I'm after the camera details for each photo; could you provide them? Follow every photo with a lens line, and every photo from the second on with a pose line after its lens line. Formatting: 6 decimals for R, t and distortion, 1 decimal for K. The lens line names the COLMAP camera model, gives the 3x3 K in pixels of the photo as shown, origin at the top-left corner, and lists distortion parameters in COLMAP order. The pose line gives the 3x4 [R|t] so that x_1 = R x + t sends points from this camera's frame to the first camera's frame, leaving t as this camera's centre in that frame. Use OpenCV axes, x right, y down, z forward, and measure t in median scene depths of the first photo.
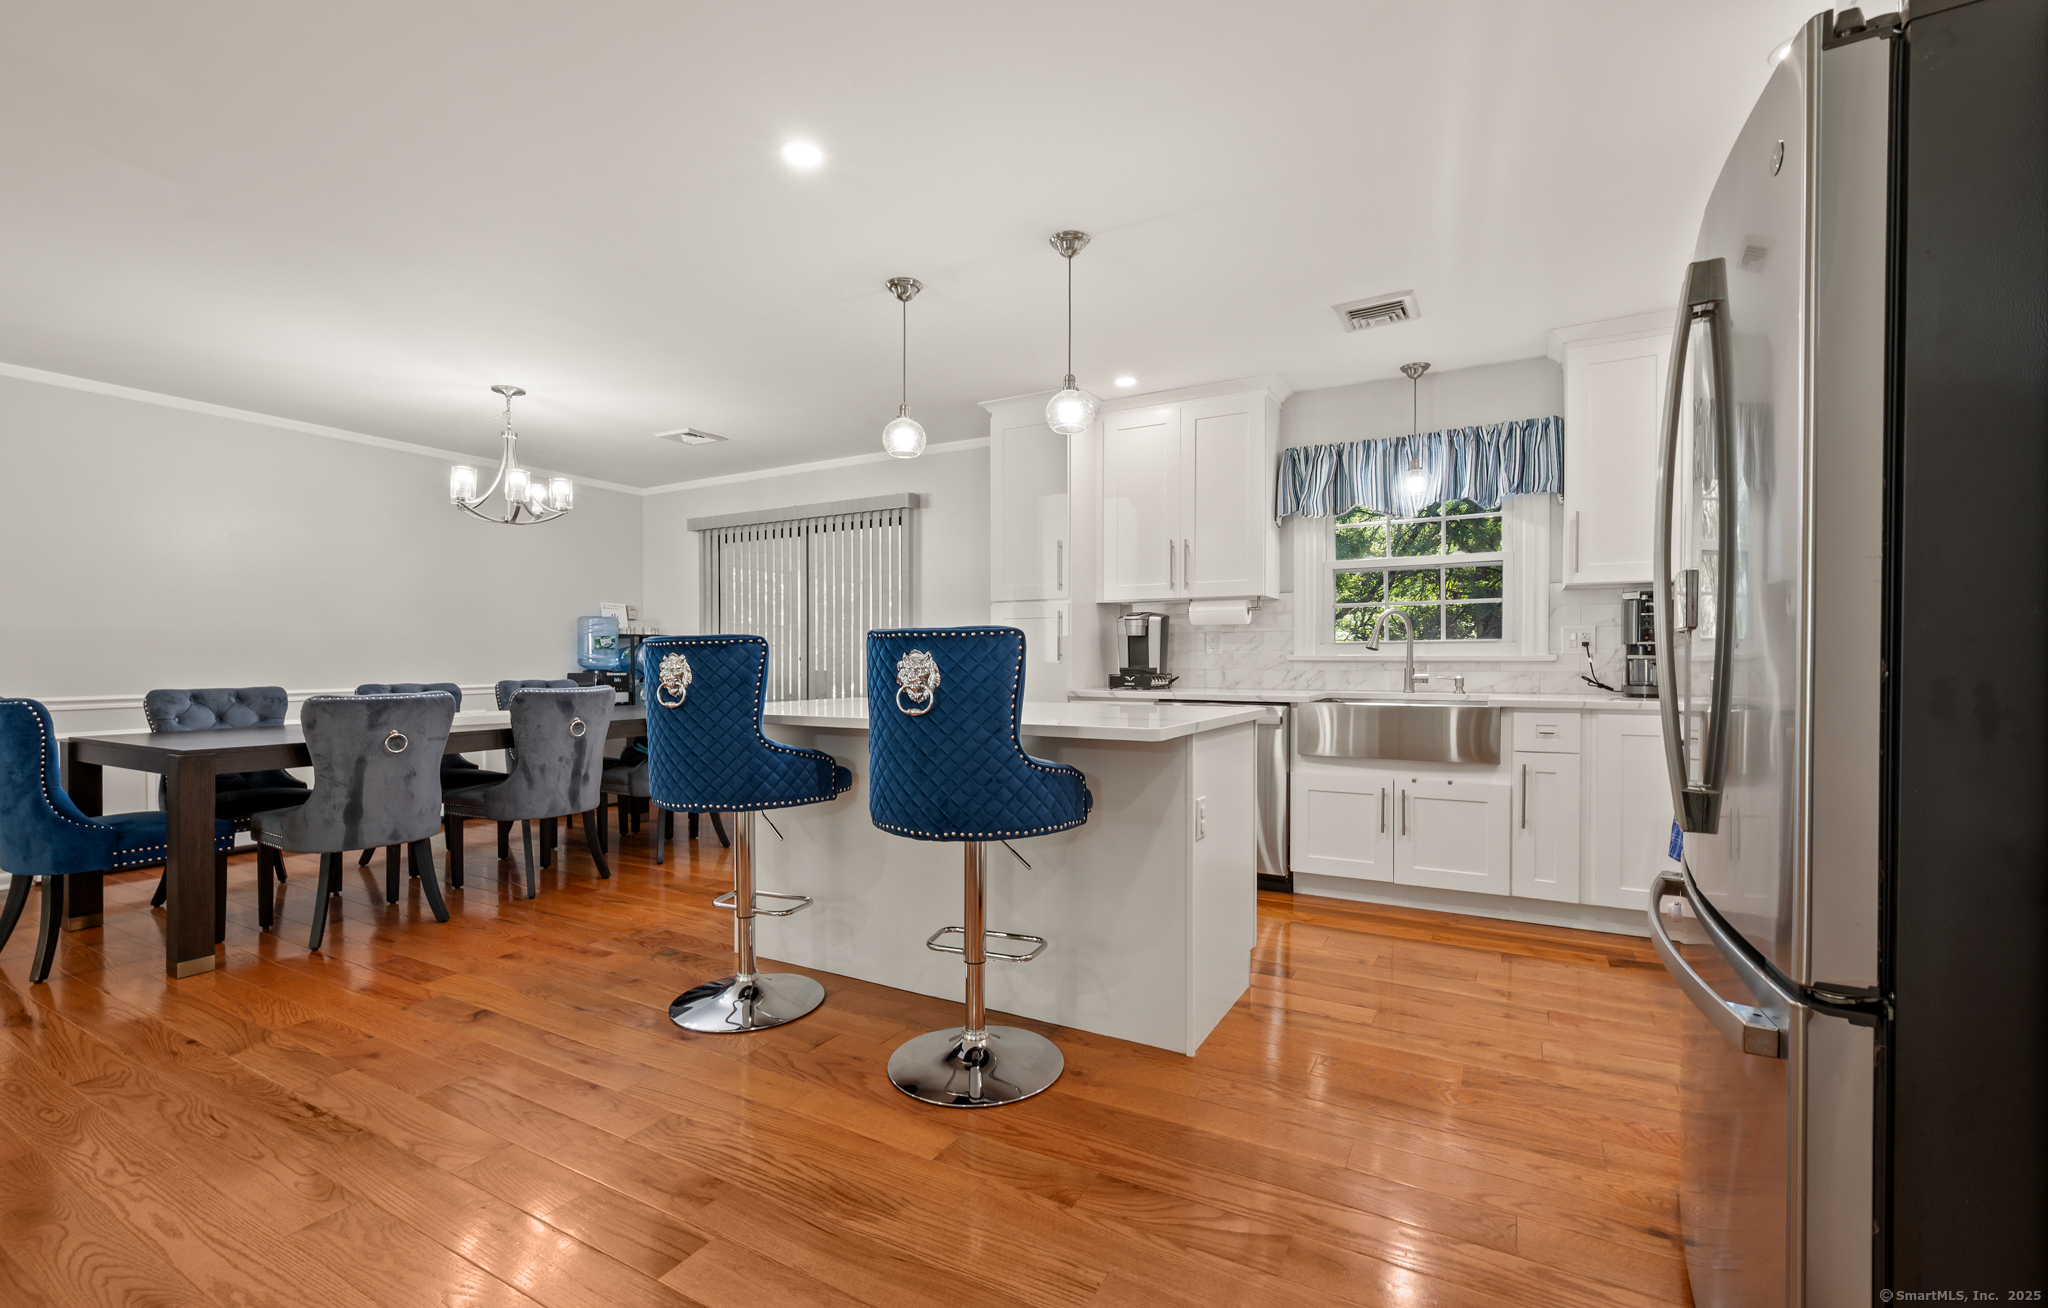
lens RADIAL K [[835.6, 0, 988.0], [0, 835.6, 668.1], [0, 0, 1]] dist [0.009002, -0.008390]
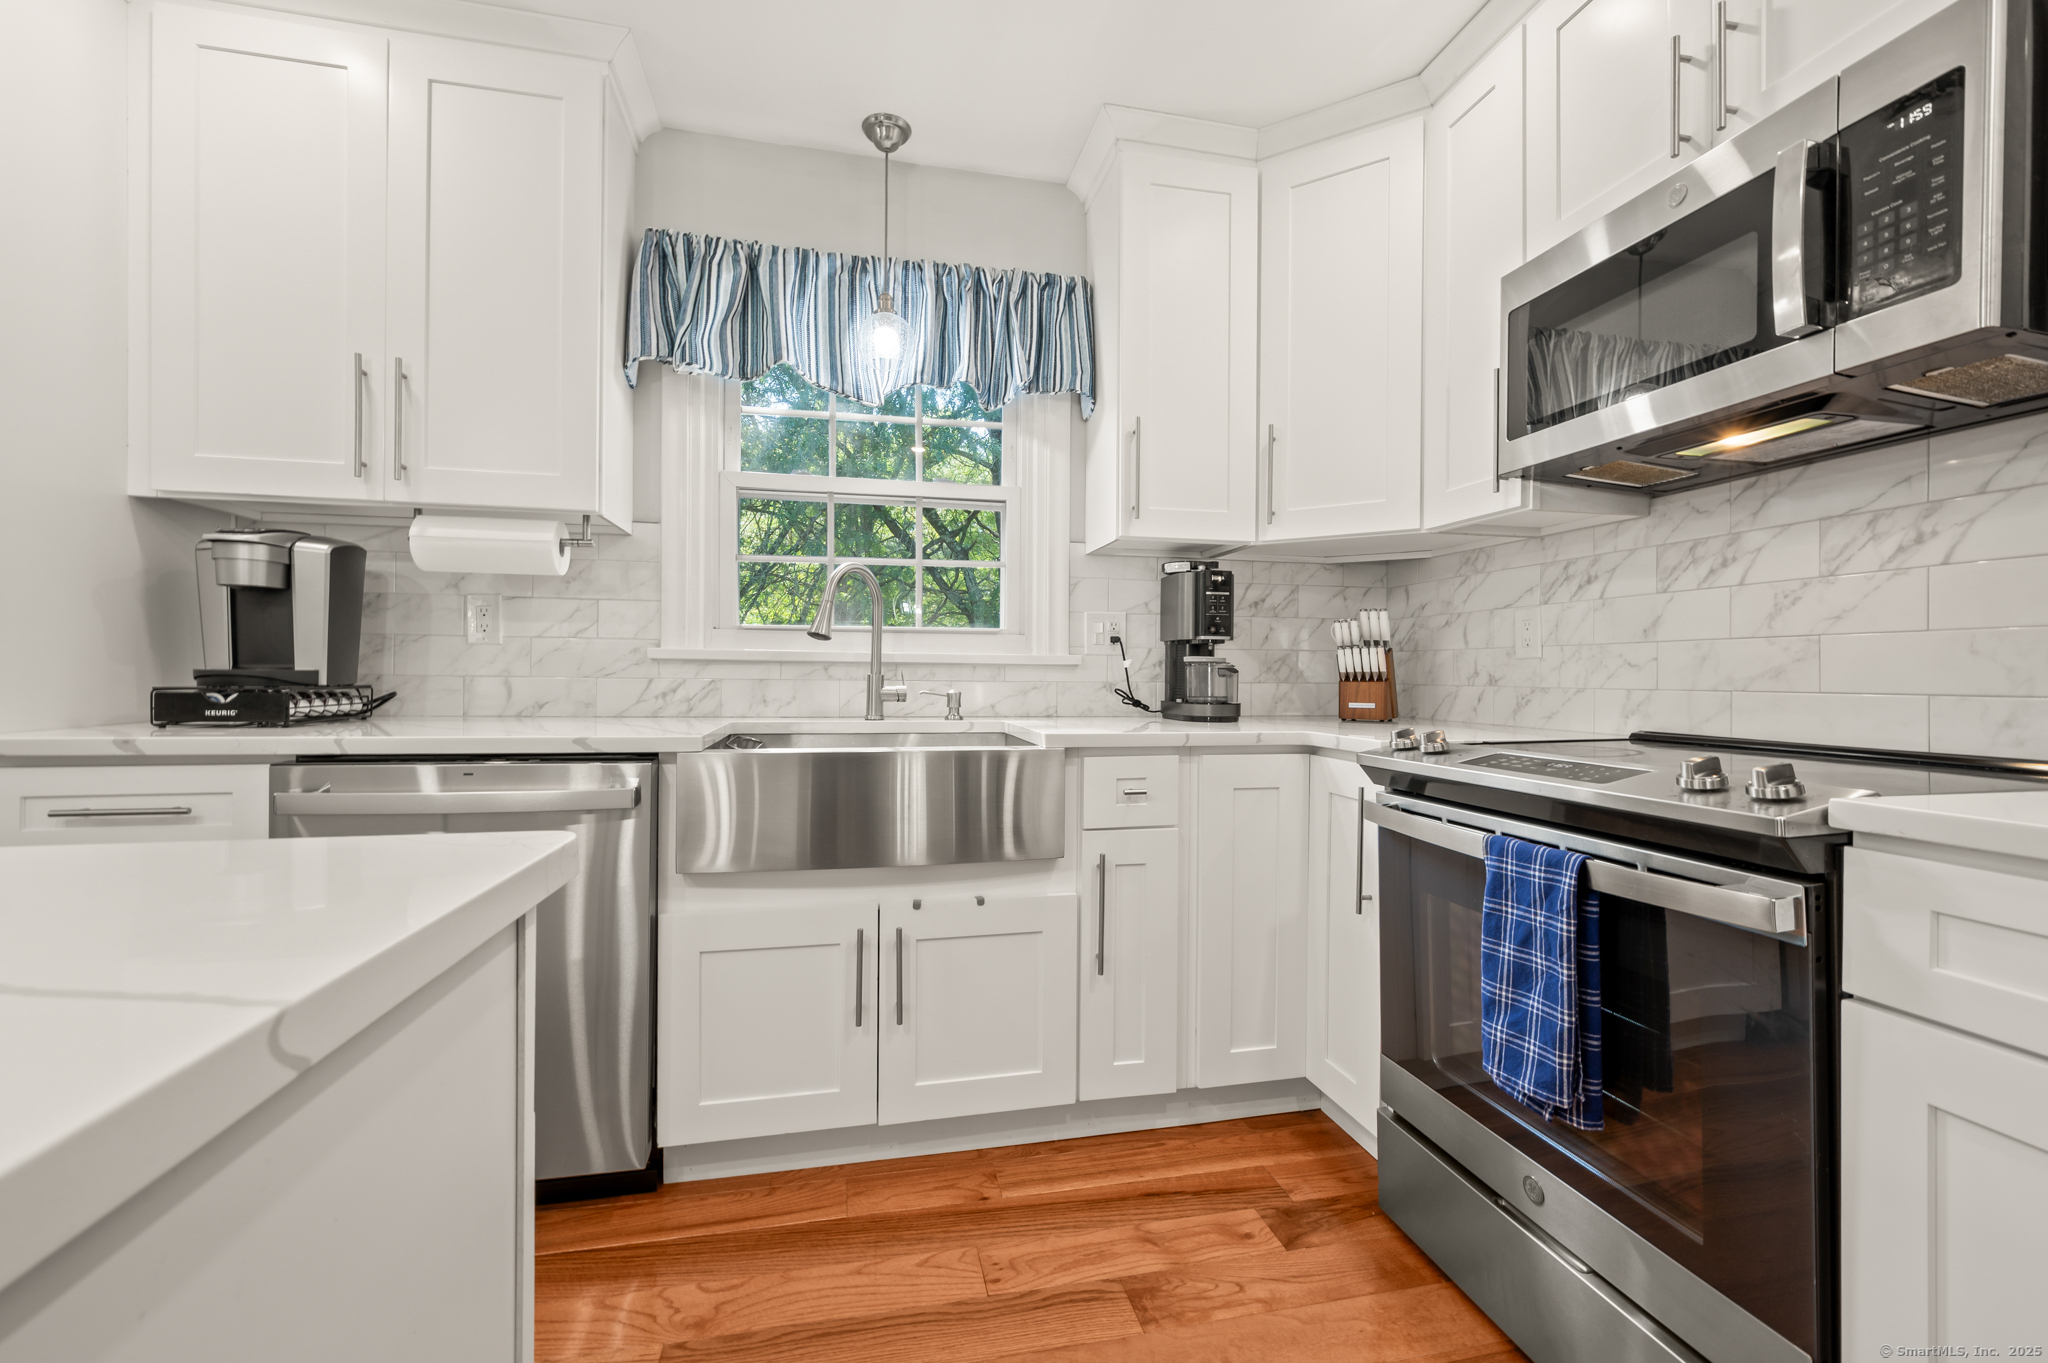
lens RADIAL K [[841.7, 0, 1020.7], [0, 841.7, 672.5], [0, 0, 1]] dist [-0.000488, 0.000102]
pose [[0.749545, 0.012304, 0.661839, 0.220367], [-0.002138, 0.999867, -0.016168, 0.007575], [-0.661950, 0.010704, 0.749471, 0.546196]]
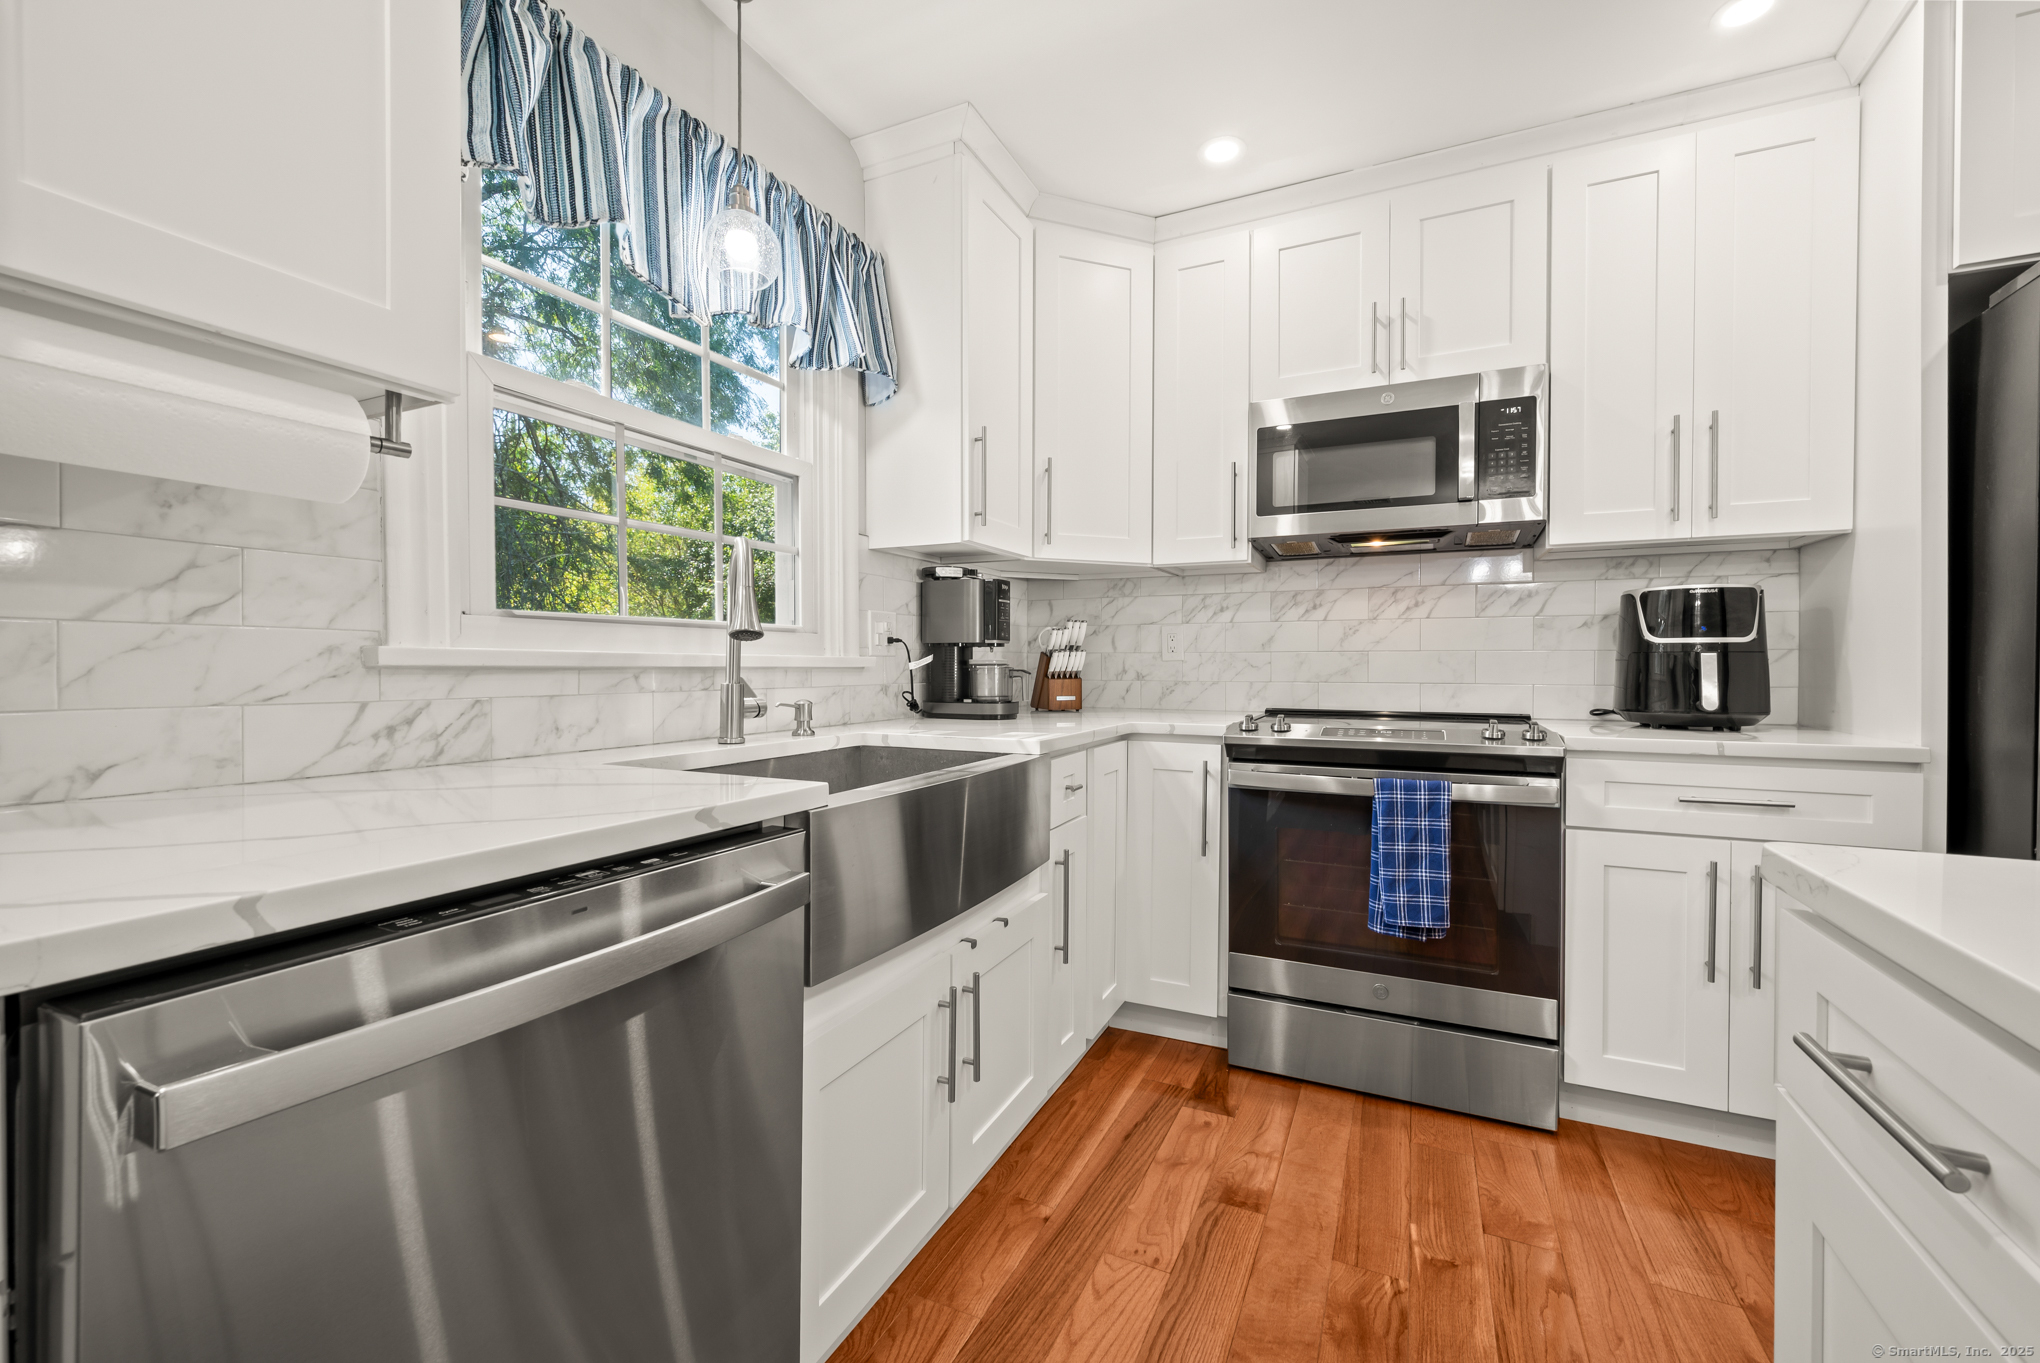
lens RADIAL K [[816.5, 0, 1051.0], [0, 816.5, 675.5], [0, 0, 1]] dist [-0.002076, -0.000240]
pose [[-0.084090, -0.008479, 0.996422, 0.089476], [0.013397, 0.999864, 0.009639, -0.006339], [-0.996368, 0.014160, -0.083965, 0.913408]]
